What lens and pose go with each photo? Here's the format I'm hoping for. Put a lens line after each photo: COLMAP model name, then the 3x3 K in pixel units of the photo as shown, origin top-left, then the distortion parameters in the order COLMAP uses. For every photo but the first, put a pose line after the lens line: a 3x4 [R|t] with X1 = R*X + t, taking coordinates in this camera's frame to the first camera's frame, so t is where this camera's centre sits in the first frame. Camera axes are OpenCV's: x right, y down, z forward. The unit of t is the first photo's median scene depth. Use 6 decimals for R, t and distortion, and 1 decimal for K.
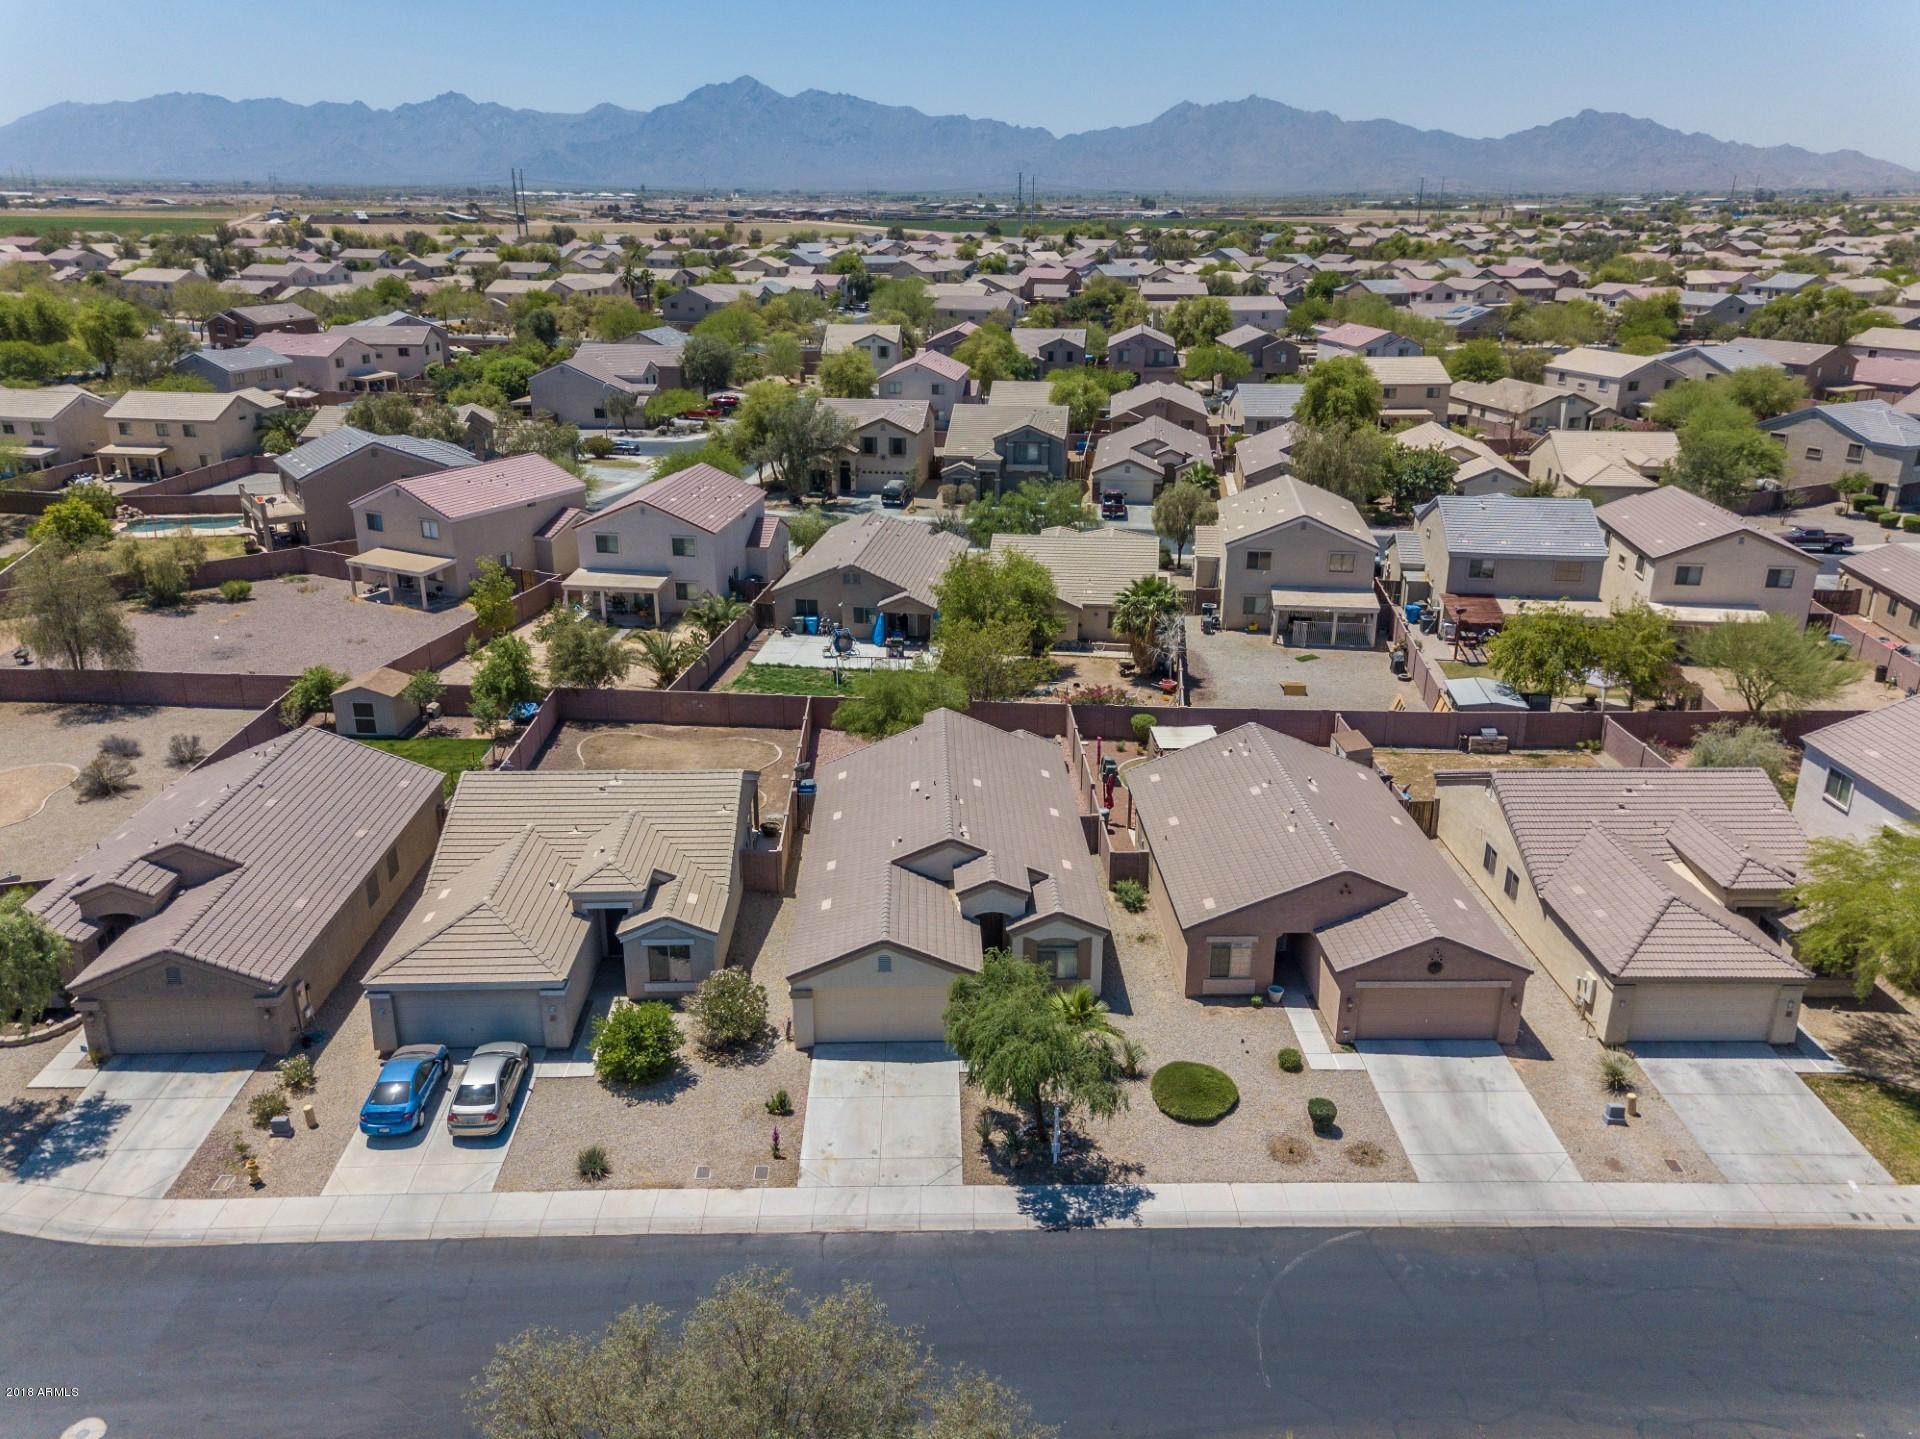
lens RADIAL K [[1468.1, 0, 955.3], [0, 1468.1, 714.6], [0, 0, 1]] dist [0.040545, 0.011938]
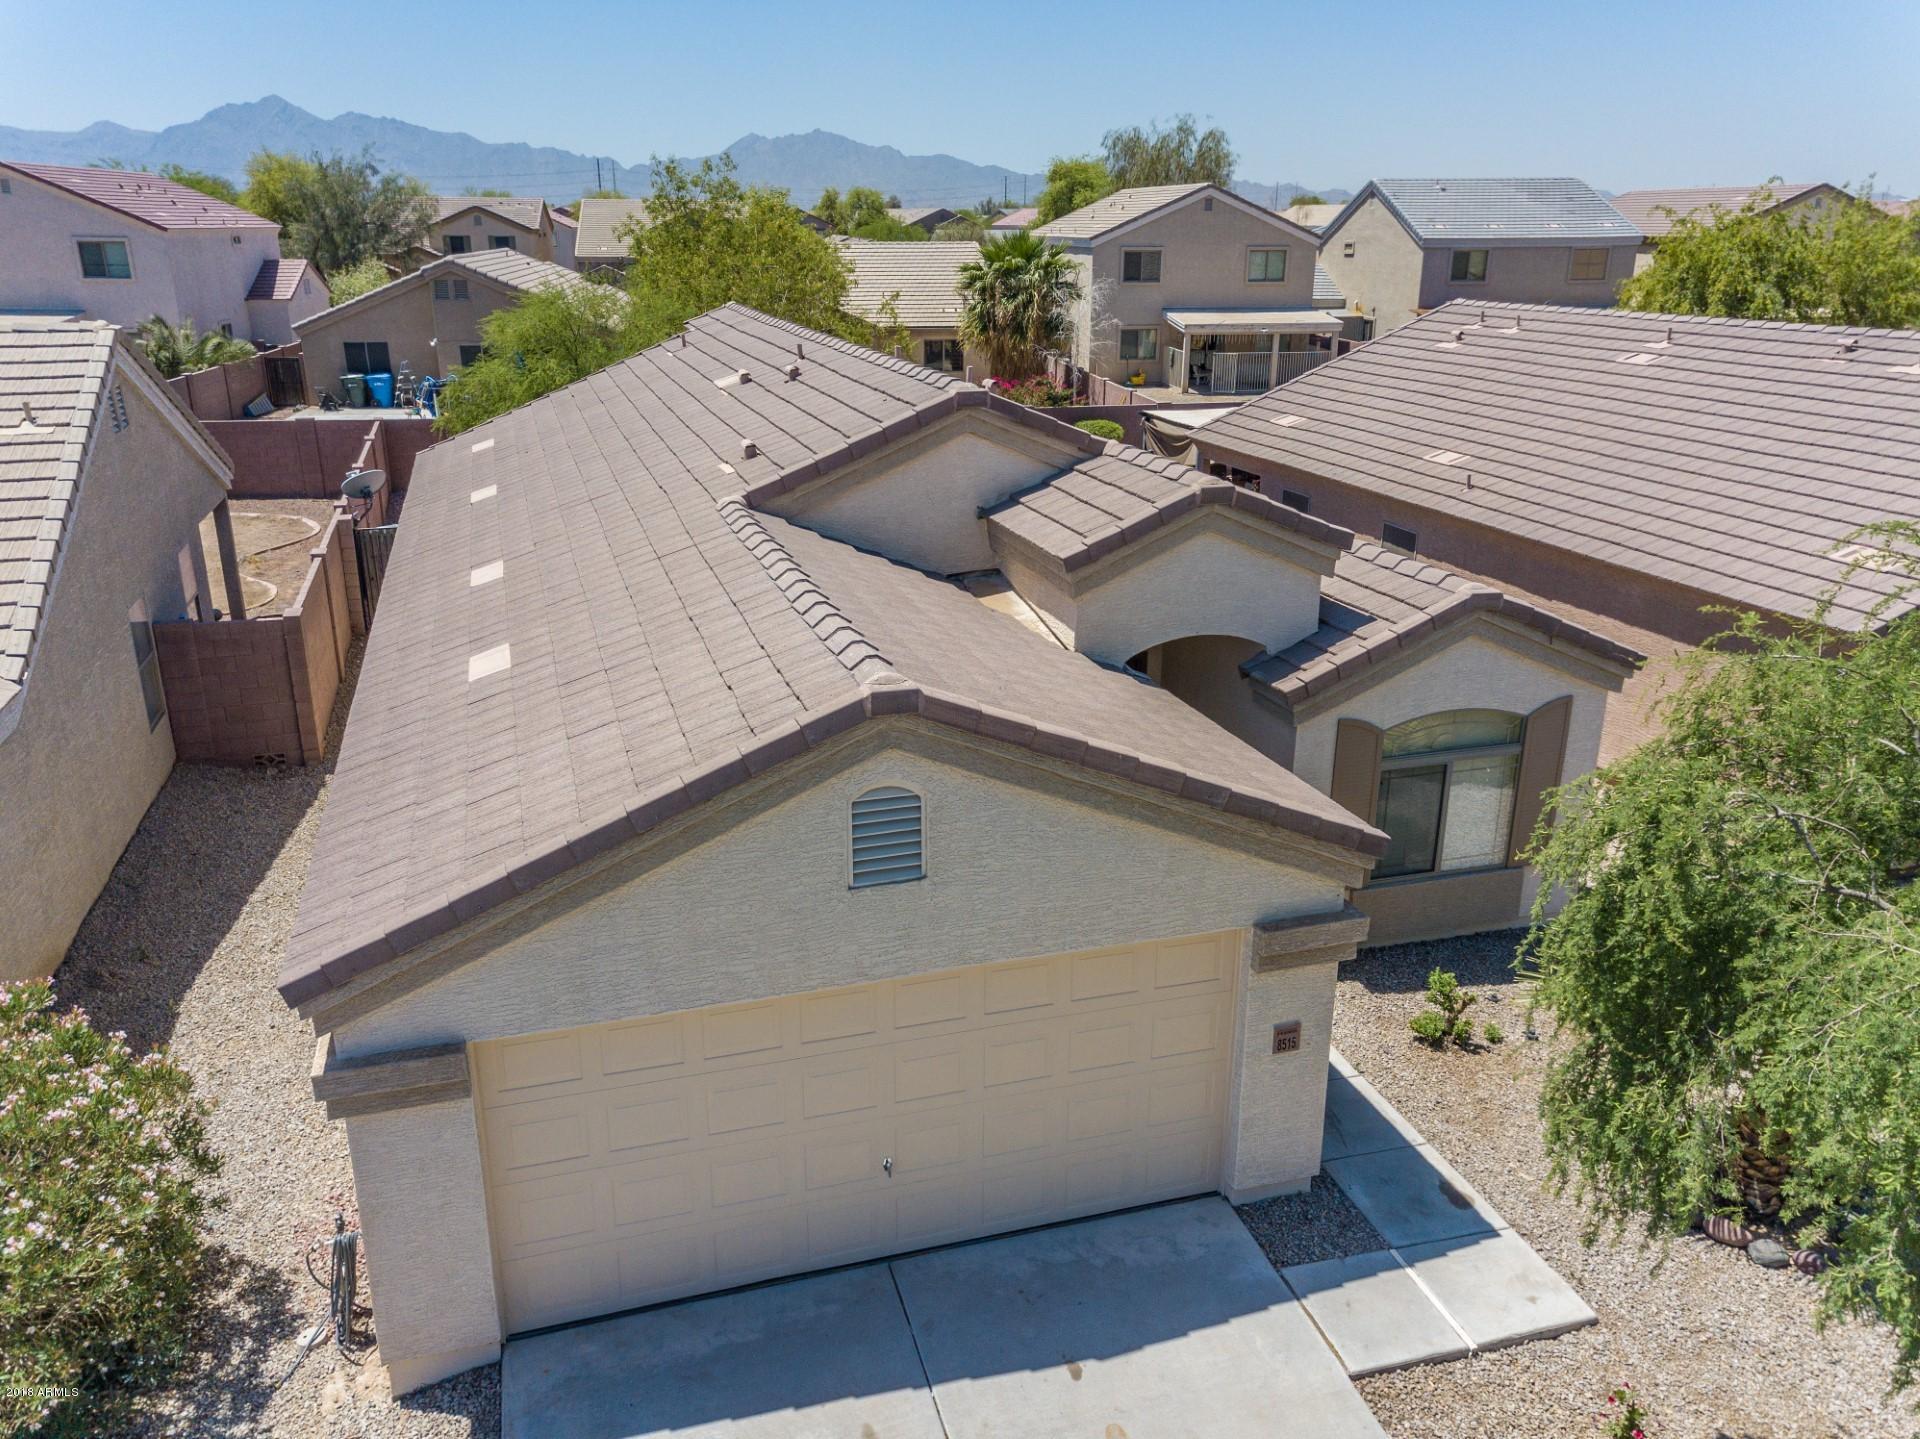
lens RADIAL K [[1468.1, 0, 955.5], [0, 1468.1, 721.5], [0, 0, 1]] dist [0.040545, 0.011938]
pose [[0.963746, -0.088338, 0.251775, -0.074384], [0.092039, 0.995751, -0.002937, 0.140431], [-0.250446, 0.026004, 0.967781, 0.738373]]
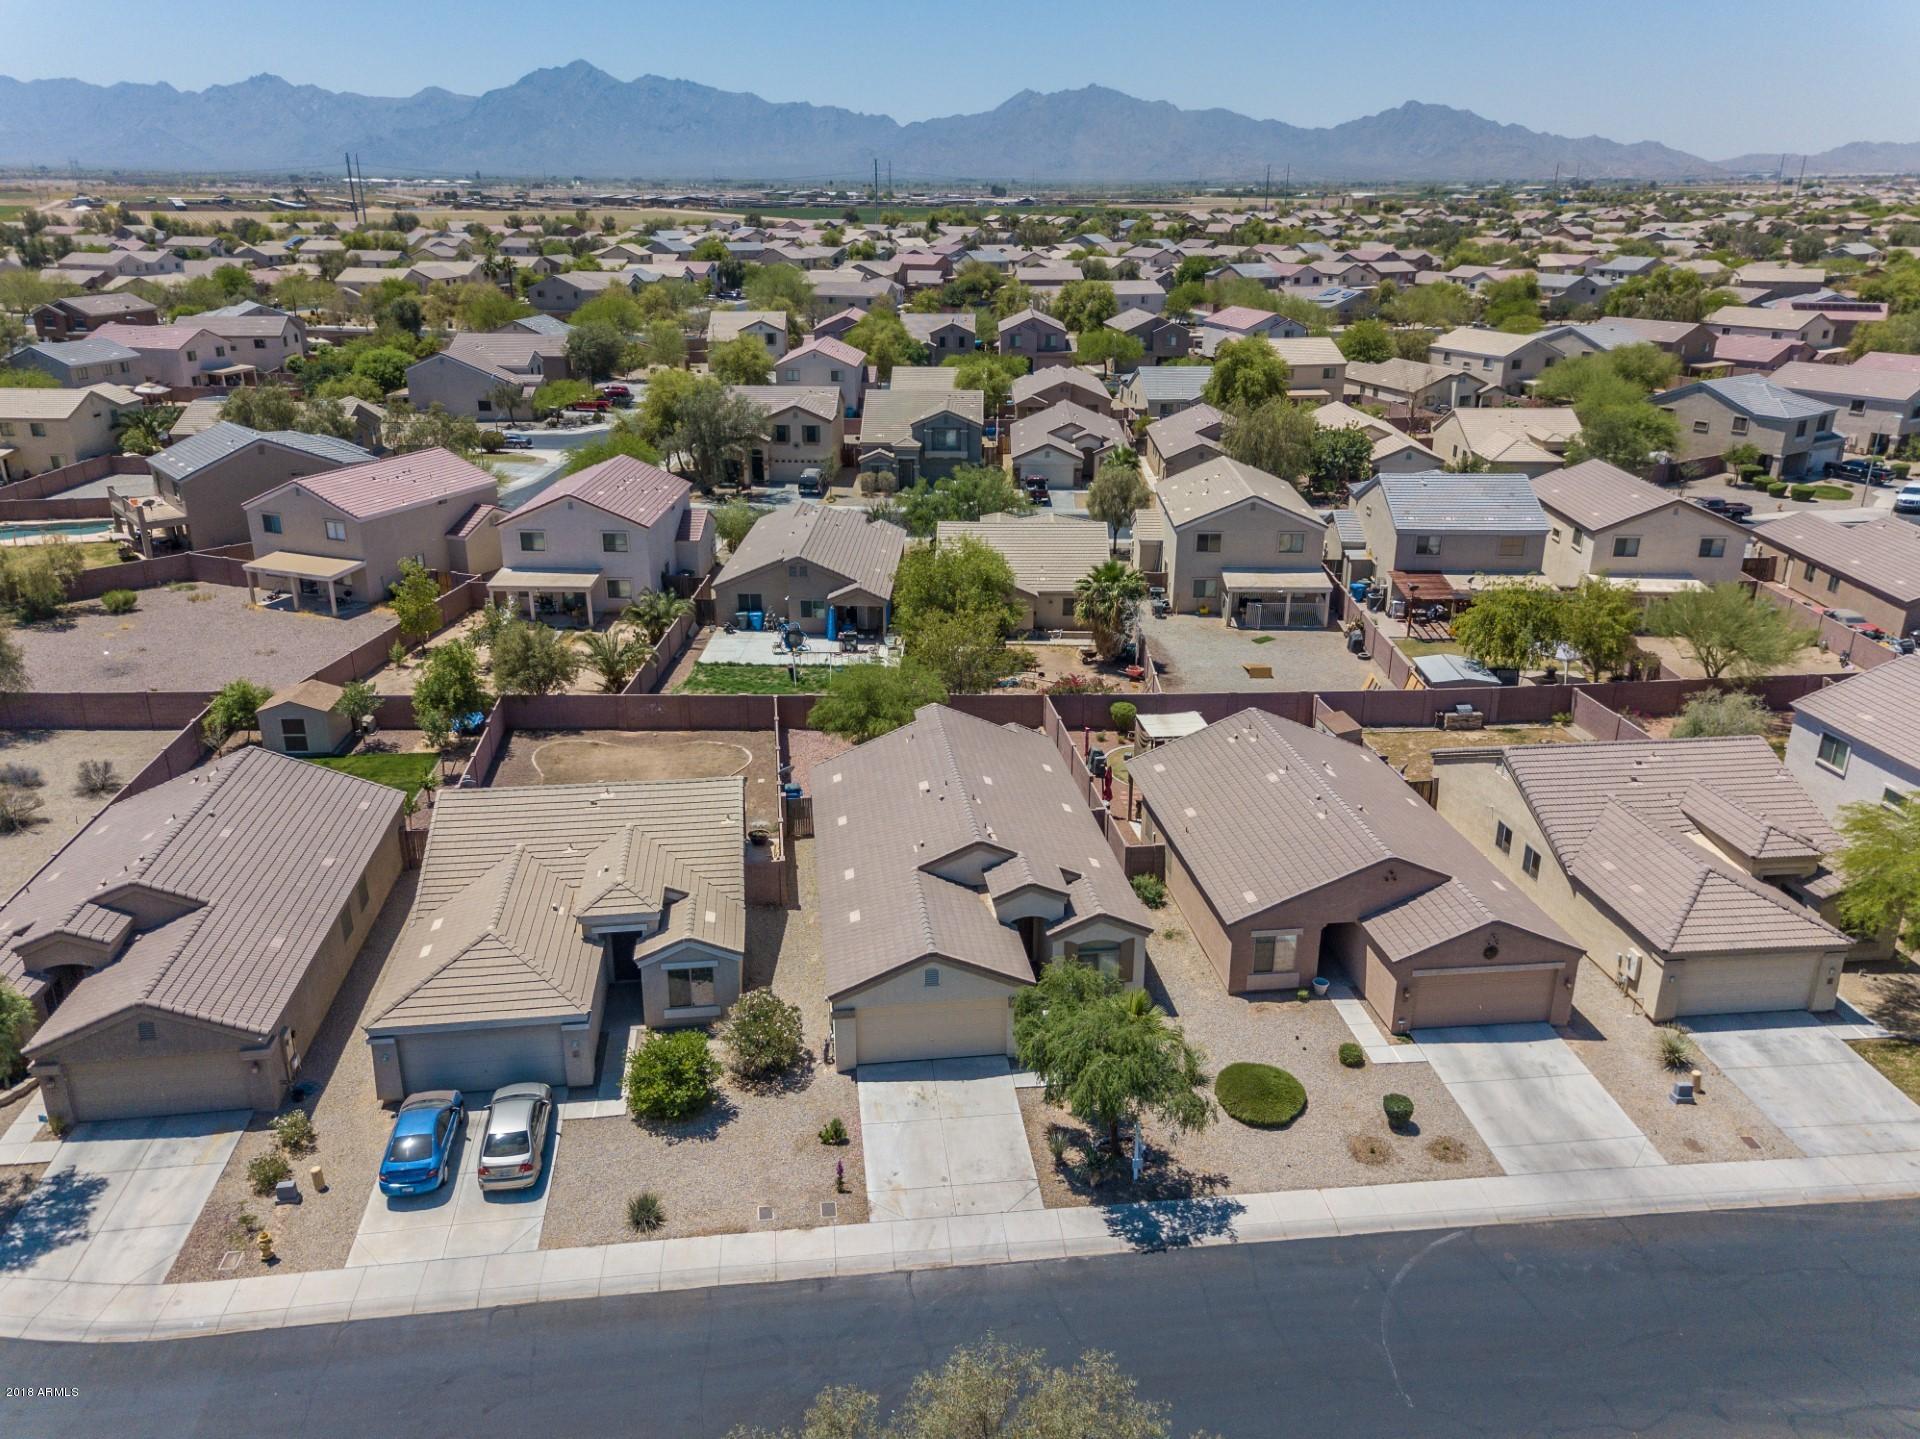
lens RADIAL K [[1468.1, 0, 954.7], [0, 1468.1, 715.5], [0, 0, 1]] dist [0.040545, 0.011938]
pose [[0.995214, -0.034946, 0.091257, -0.101584], [0.034234, 0.999370, 0.009348, -0.006178], [-0.091526, -0.006180, 0.995784, 0.052607]]
